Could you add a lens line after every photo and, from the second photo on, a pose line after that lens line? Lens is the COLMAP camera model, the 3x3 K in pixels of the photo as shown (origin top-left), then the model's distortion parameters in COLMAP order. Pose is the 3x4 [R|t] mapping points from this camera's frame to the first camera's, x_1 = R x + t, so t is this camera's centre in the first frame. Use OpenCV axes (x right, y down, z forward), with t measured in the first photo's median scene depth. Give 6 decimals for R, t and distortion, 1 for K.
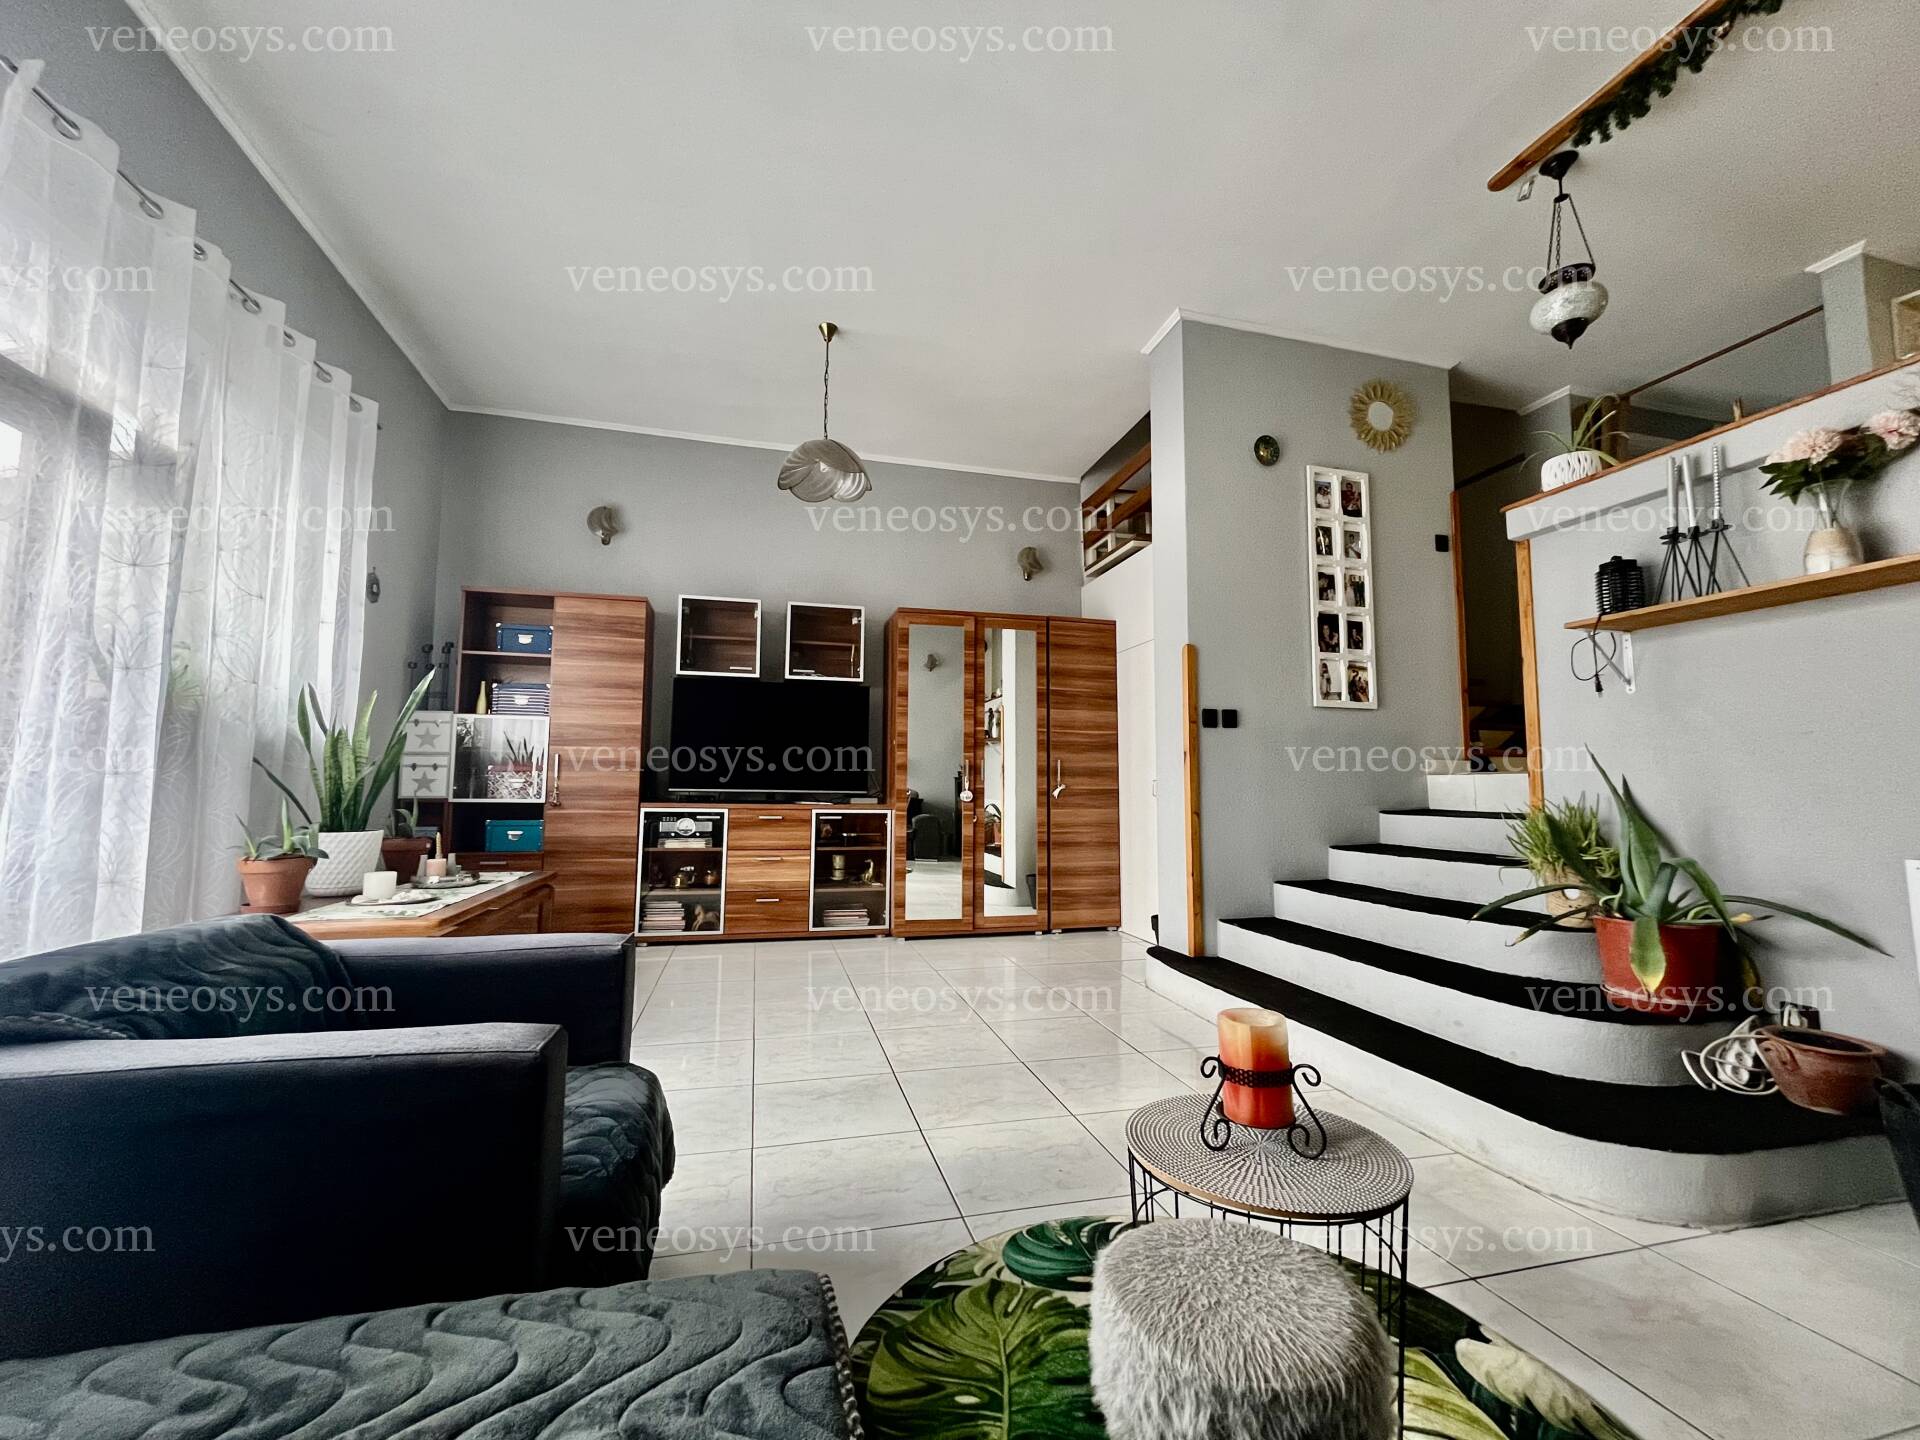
lens RADIAL K [[776.3, 0, 951.0], [0, 776.3, 734.7], [0, 0, 1]] dist [-0.002163, 0.000181]
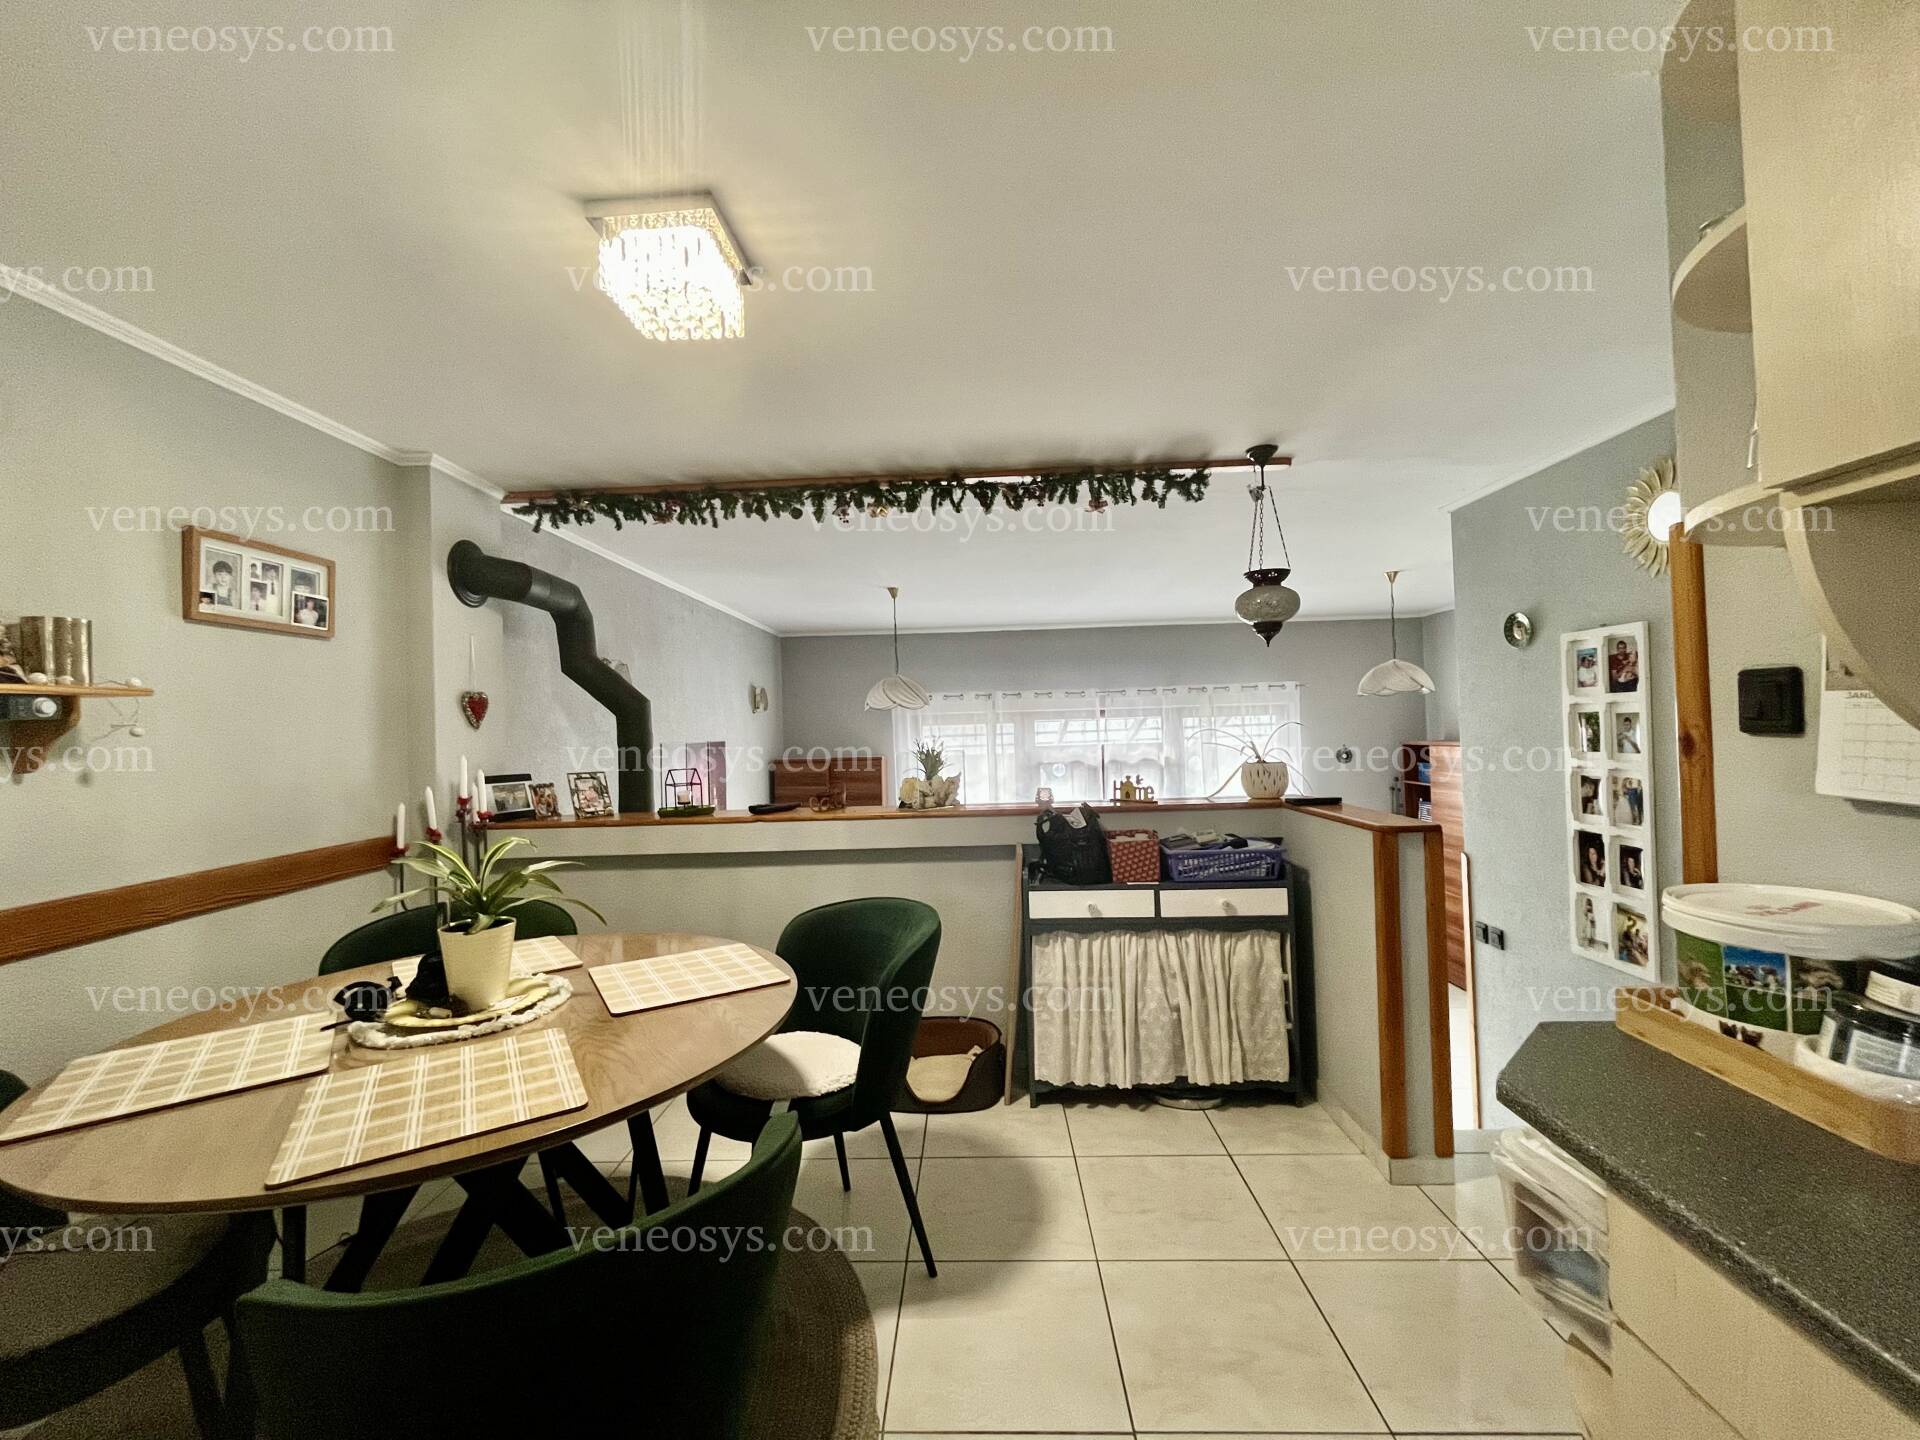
lens RADIAL K [[776.3, 0, 956.4], [0, 776.3, 723.9], [0, 0, 1]] dist [-0.002163, 0.000181]
pose [[-0.281728, -0.008190, -0.959459, 1.370827], [0.099009, 0.994377, -0.037560, -0.291789], [0.954372, -0.105576, -0.279334, 0.637600]]
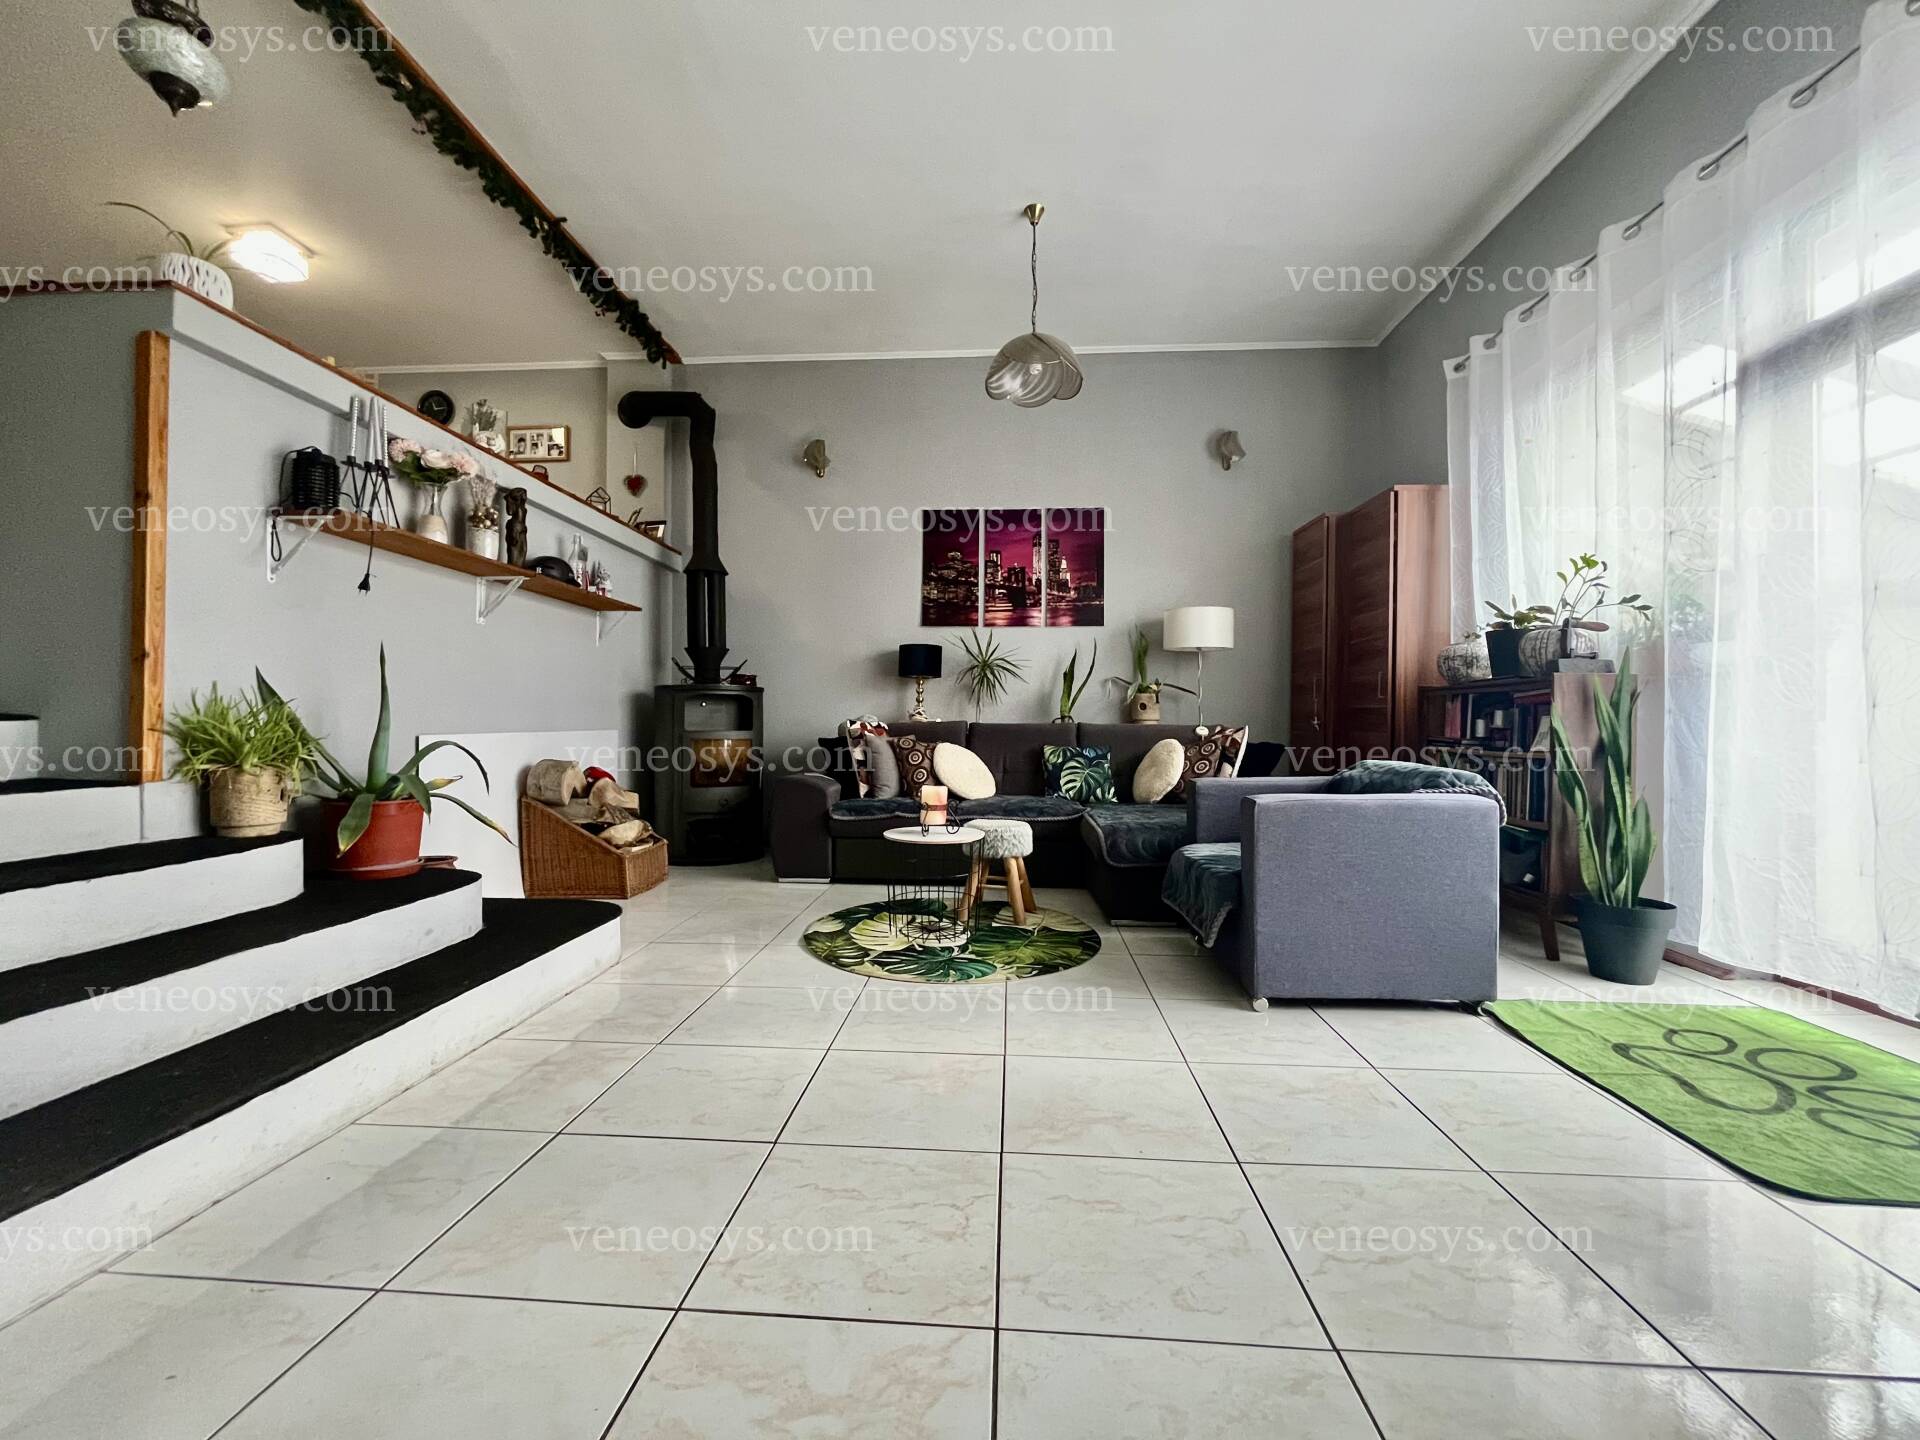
lens RADIAL K [[776.3, 0, 964.0], [0, 776.3, 715.6], [0, 0, 1]] dist [-0.002163, 0.000181]
pose [[-0.953083, -0.007306, 0.302621, -0.148447], [-0.031836, 0.996584, -0.076204, 0.102440], [-0.301031, -0.082263, -0.950060, 1.067429]]
